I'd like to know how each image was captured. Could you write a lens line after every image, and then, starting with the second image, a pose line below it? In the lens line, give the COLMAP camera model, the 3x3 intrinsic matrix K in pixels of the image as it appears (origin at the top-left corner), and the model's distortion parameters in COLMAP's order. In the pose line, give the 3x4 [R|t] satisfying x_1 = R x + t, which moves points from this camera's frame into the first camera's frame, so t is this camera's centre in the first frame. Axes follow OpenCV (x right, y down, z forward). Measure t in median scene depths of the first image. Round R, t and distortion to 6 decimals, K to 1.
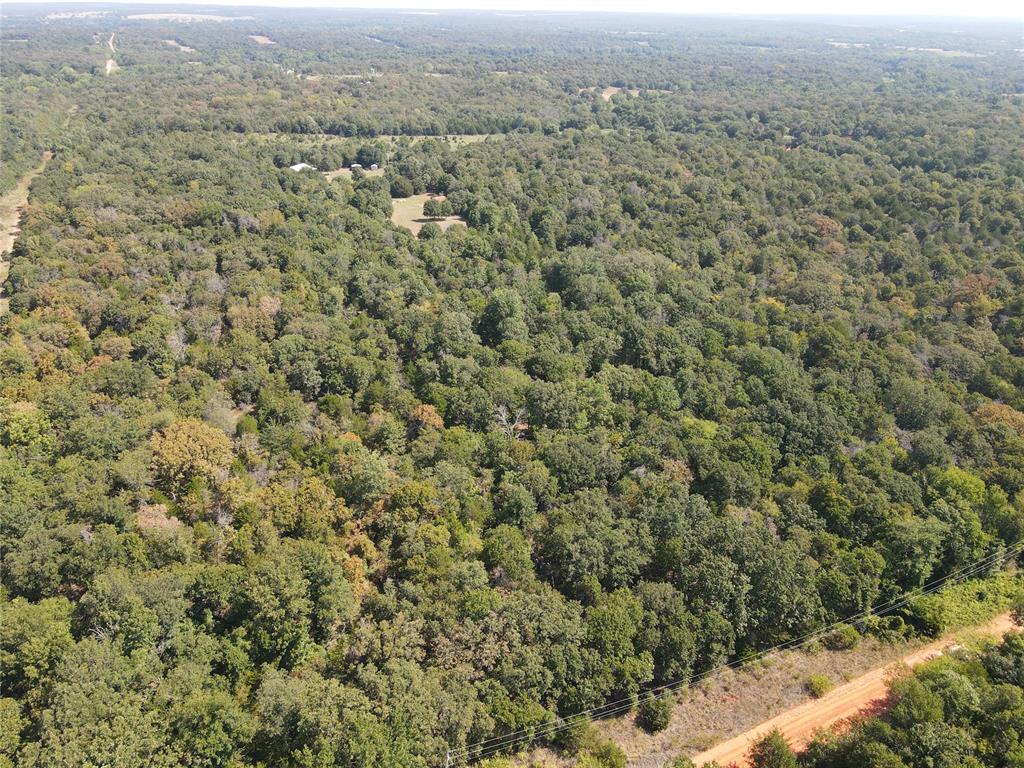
lens RADIAL K [[758.6, 0, 508.2], [0, 758.6, 389.8], [0, 0, 1]] dist [0.004636, 0.013095]
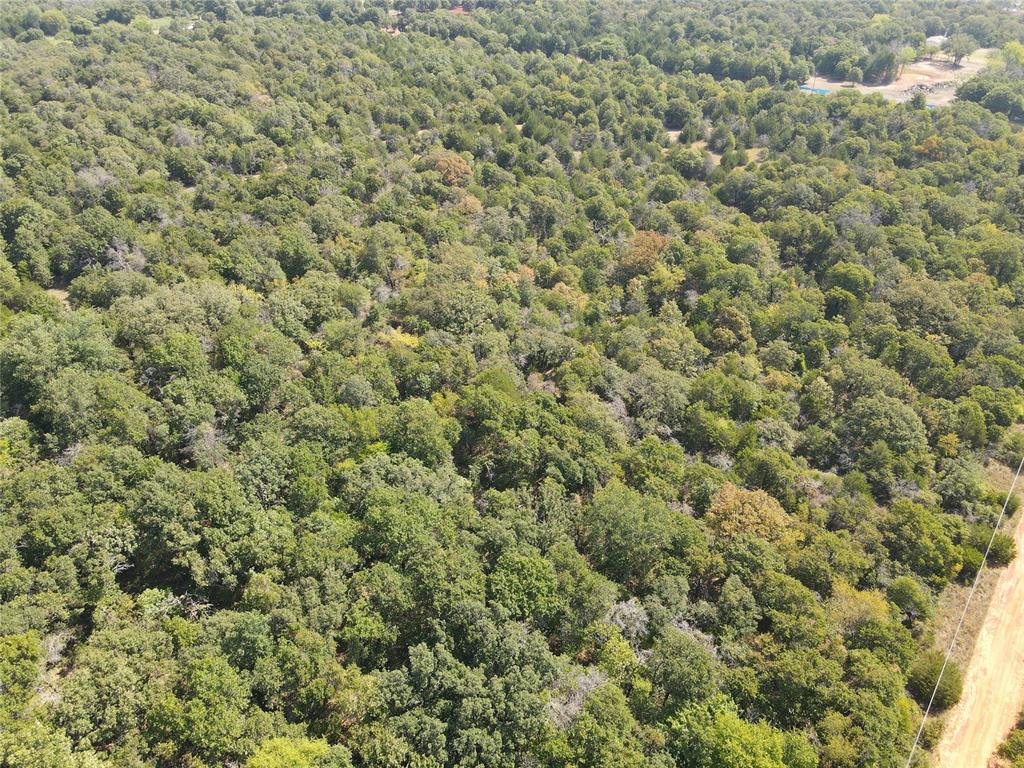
lens RADIAL K [[758.6, 0, 506.5], [0, 758.6, 384.8], [0, 0, 1]] dist [0.004636, 0.013095]
pose [[0.897317, -0.257164, 0.358731, 0.275105], [0.200270, 0.961475, 0.188304, -0.265404], [-0.393336, -0.097125, 0.914250, 0.532406]]
